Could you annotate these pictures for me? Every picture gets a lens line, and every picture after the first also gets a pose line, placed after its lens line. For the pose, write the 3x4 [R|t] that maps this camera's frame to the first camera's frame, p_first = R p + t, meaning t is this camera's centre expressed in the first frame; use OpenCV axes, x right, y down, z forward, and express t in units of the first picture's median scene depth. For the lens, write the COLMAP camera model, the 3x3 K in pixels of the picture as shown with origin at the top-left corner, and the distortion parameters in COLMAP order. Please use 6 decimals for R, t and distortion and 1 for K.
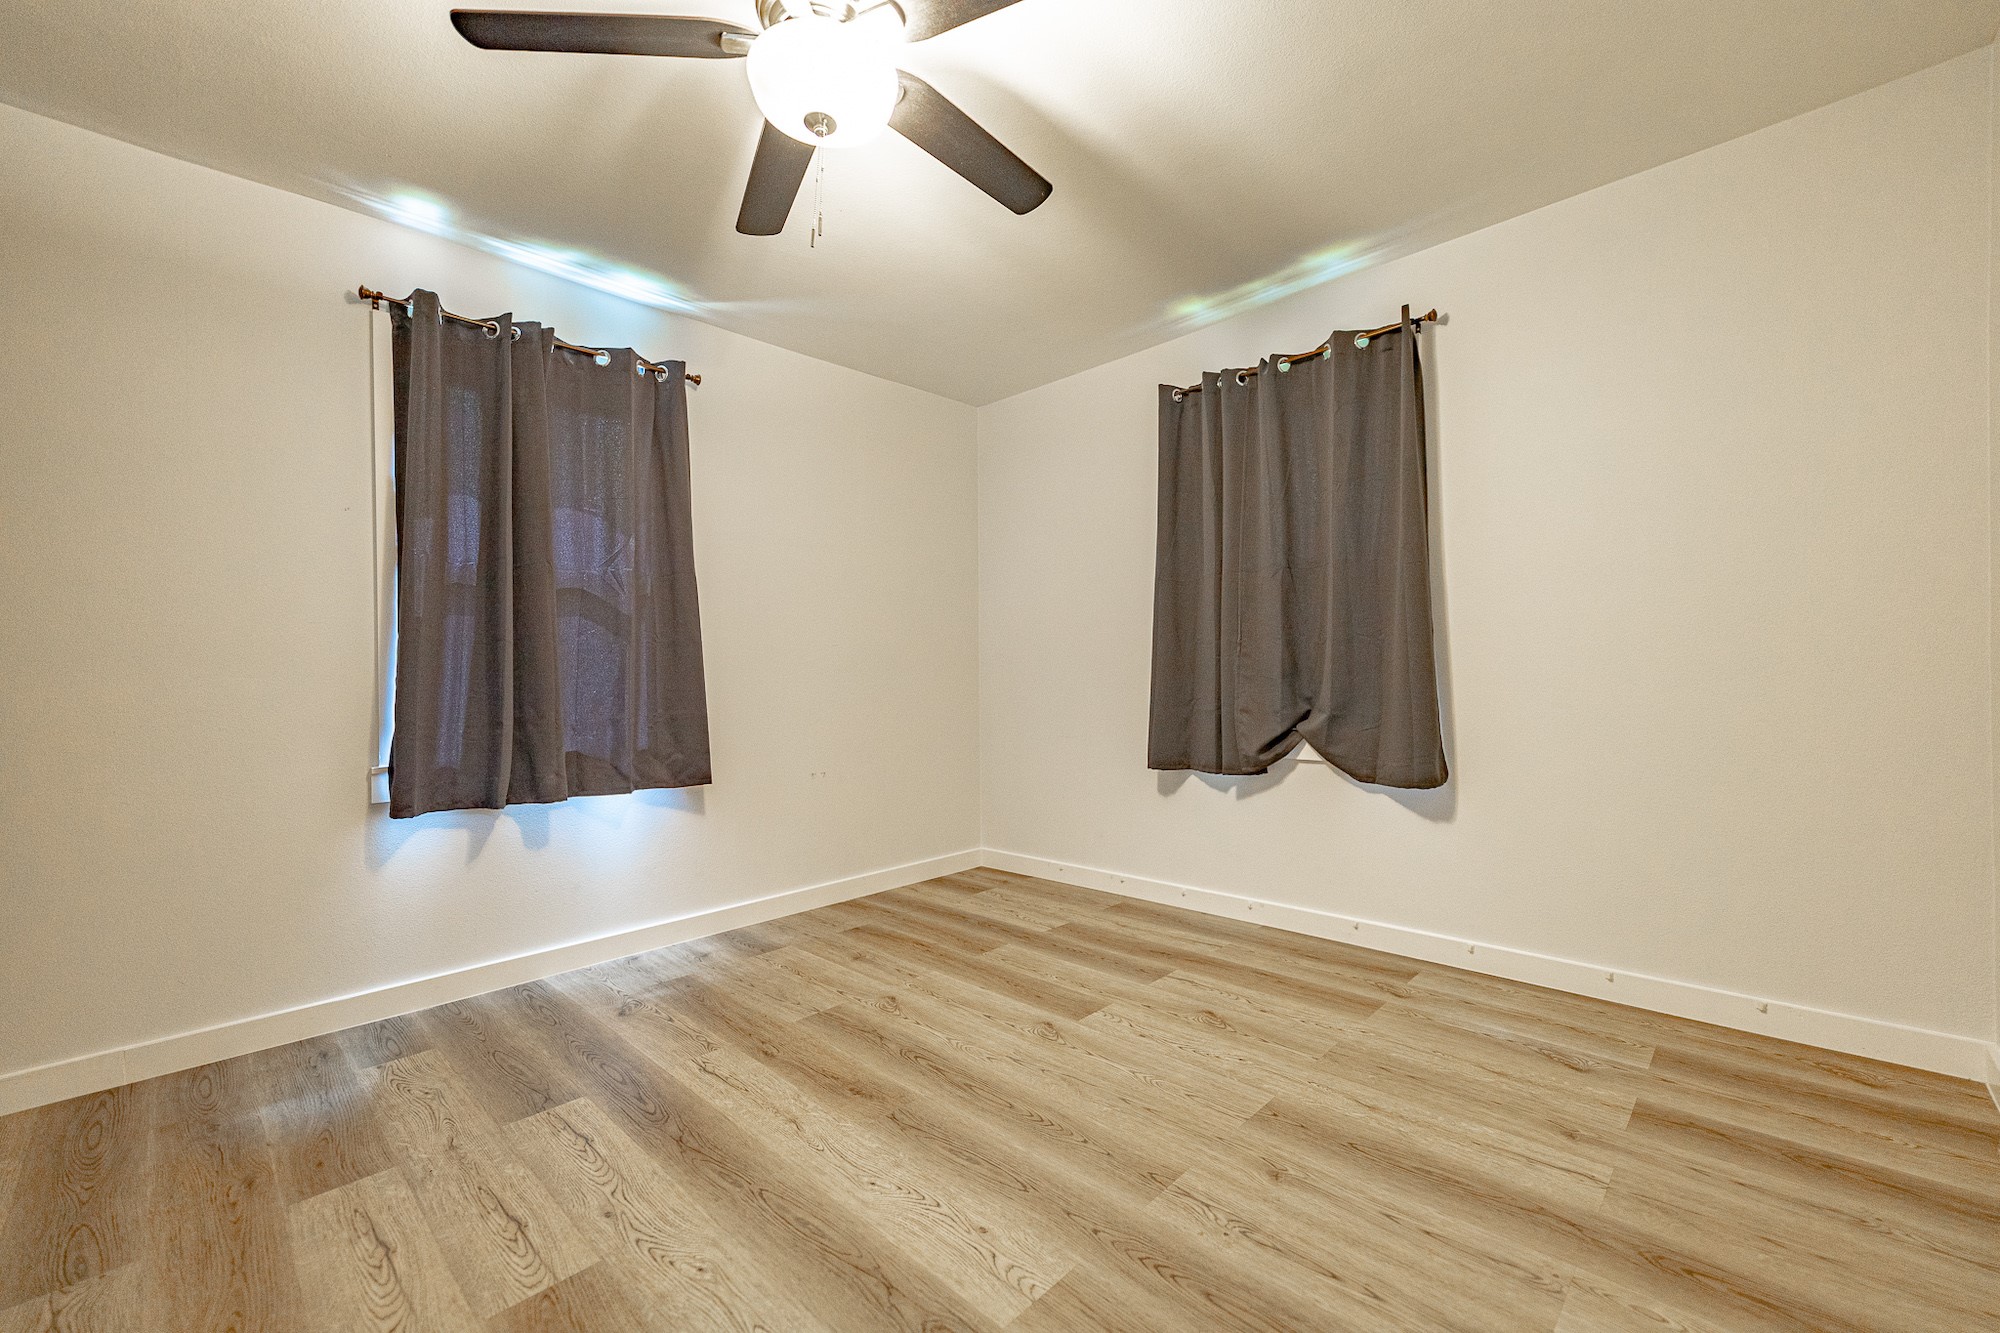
lens RADIAL K [[817.9, 0, 1000.0], [0, 817.9, 666.5], [0, 0, 1]] dist [-0.001953, -0.000134]
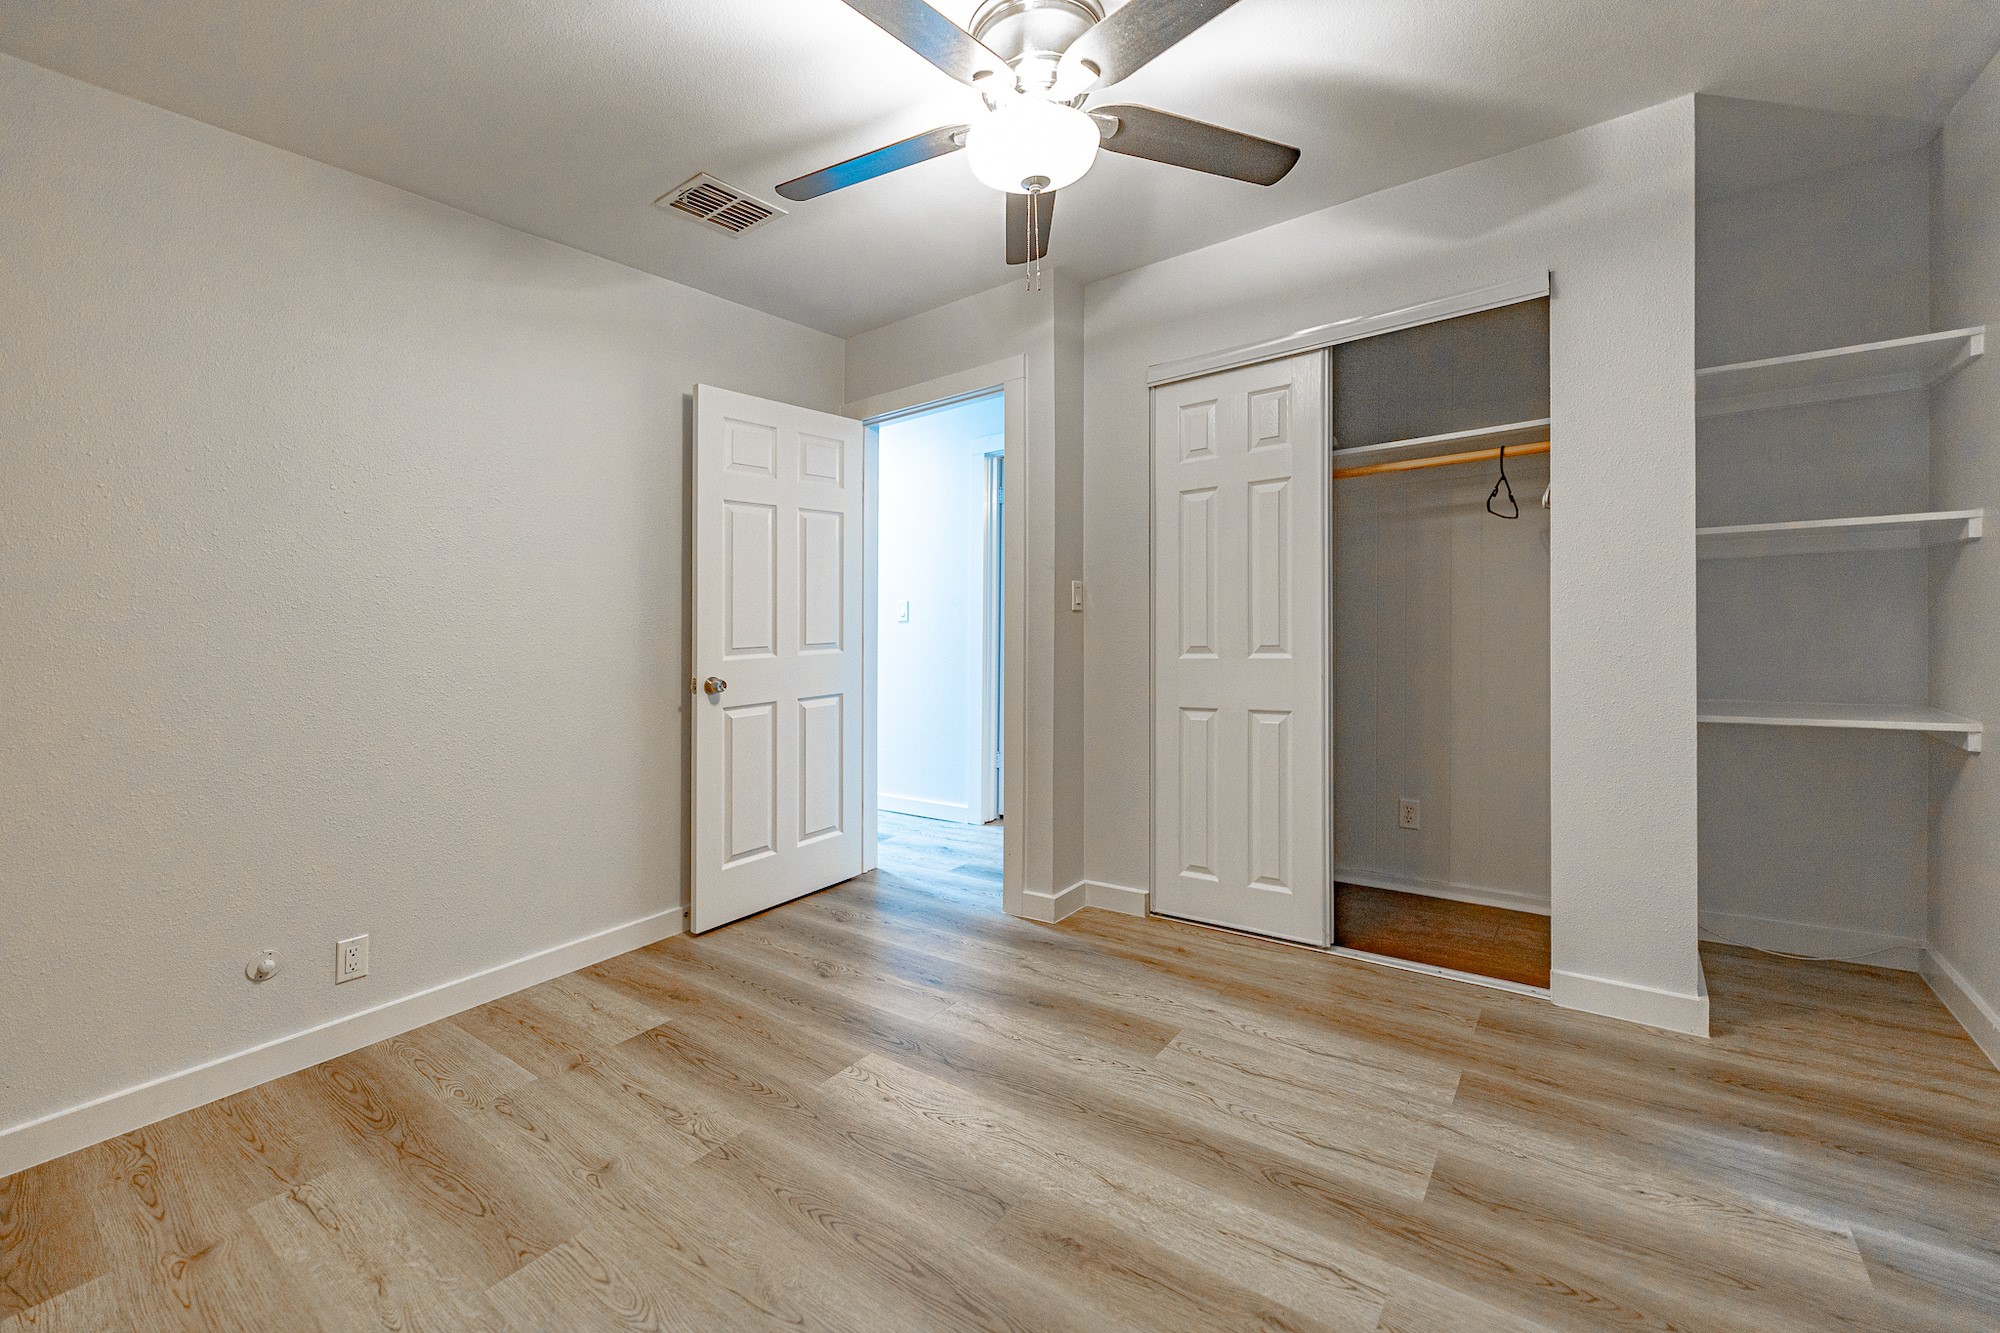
lens RADIAL K [[817.9, 0, 1000.0], [0, 817.9, 666.5], [0, 0, 1]] dist [-0.001953, -0.000134]
pose [[-0.987526, 0.062337, -0.144592, -0.048760], [0.056102, 0.997327, 0.046810, -0.036482], [0.147123, 0.038114, -0.988384, 2.045200]]
